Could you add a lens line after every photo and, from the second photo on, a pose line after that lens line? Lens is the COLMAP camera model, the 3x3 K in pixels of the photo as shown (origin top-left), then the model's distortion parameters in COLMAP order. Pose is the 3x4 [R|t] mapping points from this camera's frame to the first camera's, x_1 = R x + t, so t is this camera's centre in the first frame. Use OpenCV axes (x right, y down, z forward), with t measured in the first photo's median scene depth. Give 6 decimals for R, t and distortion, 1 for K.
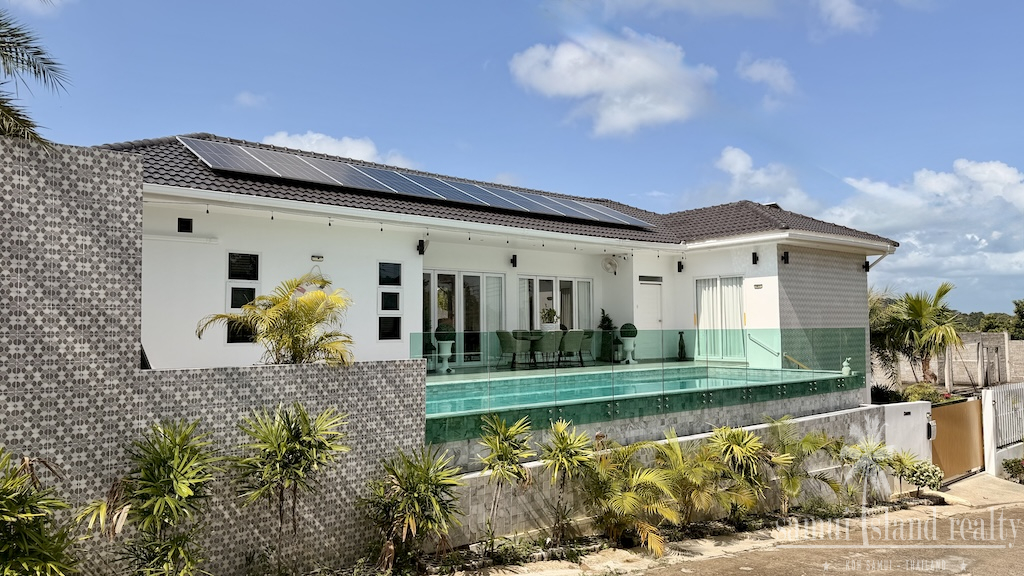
lens RADIAL K [[704.5, 0, 512.0], [0, 704.5, 288.0], [0, 0, 1]] dist [0.142880, -0.214460]
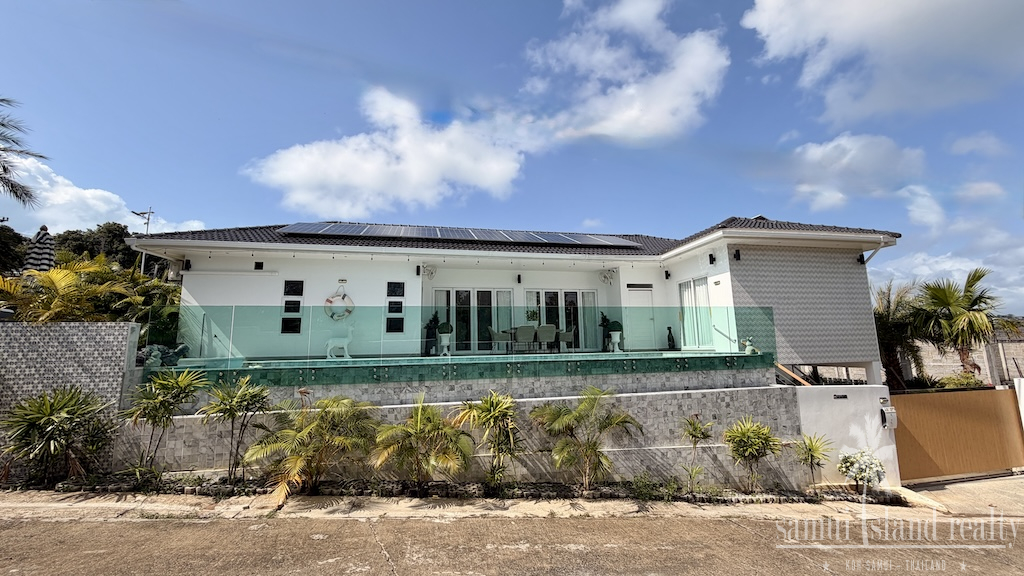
lens RADIAL K [[408.8, 0, 512.0], [0, 408.8, 288.0], [0, 0, 1]] dist [0.001620, -0.000080]
pose [[0.887732, -0.079064, -0.453521, 0.435005], [0.039291, 0.994559, -0.096477, 0.070053], [0.458681, 0.067826, 0.886009, 0.330094]]
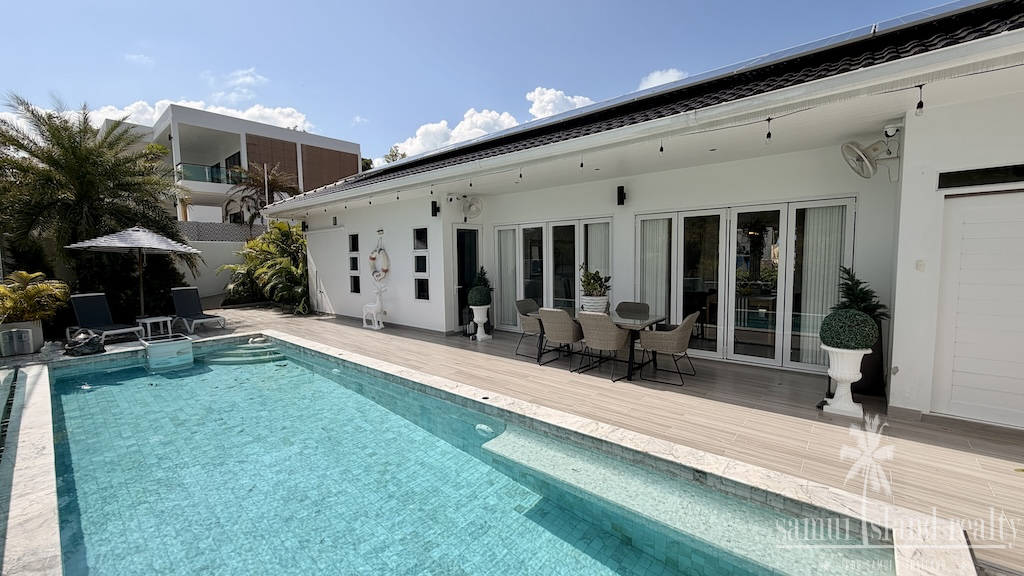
lens RADIAL K [[408.8, 0, 512.0], [0, 408.8, 288.0], [0, 0, 1]] dist [0.001620, -0.000080]
pose [[0.162474, 0.077217, -0.983687, 0.451847], [0.065803, 0.993866, 0.088884, 0.008562], [0.984516, -0.079171, 0.156396, 1.008882]]
